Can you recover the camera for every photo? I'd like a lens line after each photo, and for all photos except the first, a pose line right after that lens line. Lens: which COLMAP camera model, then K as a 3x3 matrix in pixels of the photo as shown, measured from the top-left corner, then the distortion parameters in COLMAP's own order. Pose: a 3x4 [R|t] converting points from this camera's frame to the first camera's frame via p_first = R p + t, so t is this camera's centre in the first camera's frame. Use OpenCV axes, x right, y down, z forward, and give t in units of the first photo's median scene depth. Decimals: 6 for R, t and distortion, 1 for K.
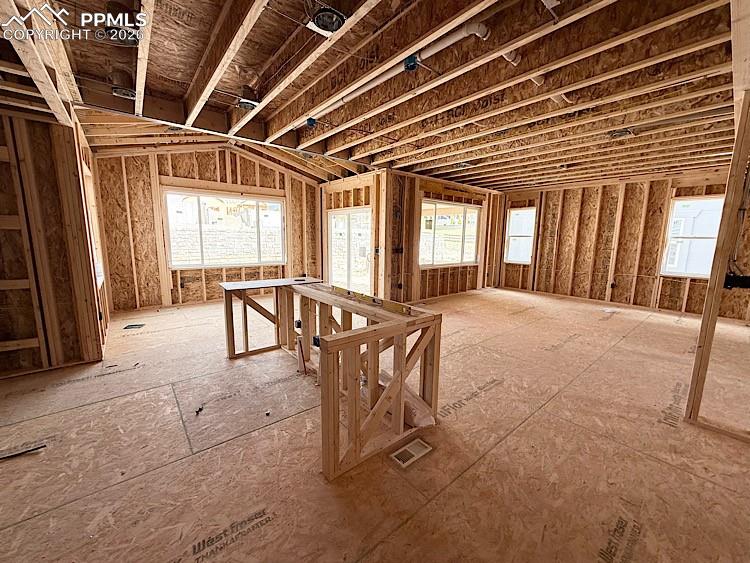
lens RADIAL K [[297.5, 0, 373.0], [0, 297.5, 280.6], [0, 0, 1]] dist [-0.001641, 0.000577]
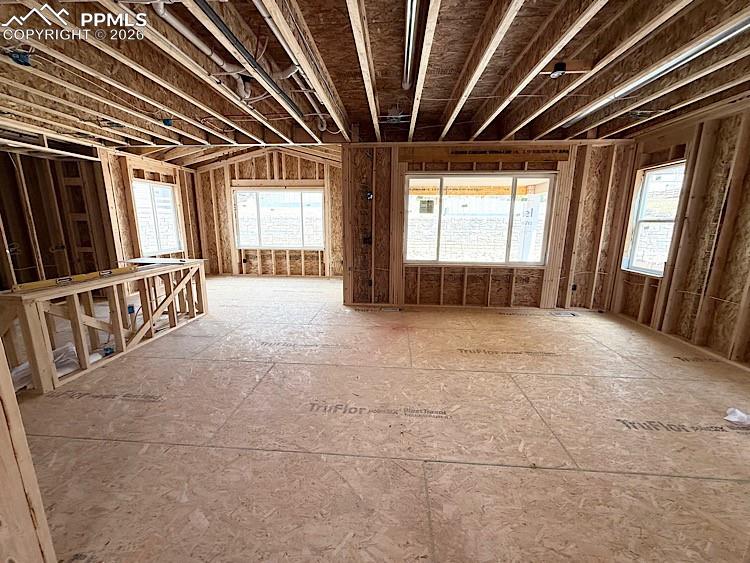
lens RADIAL K [[297.5, 0, 372.8], [0, 297.5, 281.6], [0, 0, 1]] dist [-0.001641, 0.000577]
pose [[0.721598, 0.127463, -0.680477, 0.619461], [-0.096860, 0.991825, 0.083070, -0.051268], [0.685503, 0.005968, 0.728045, 0.364879]]
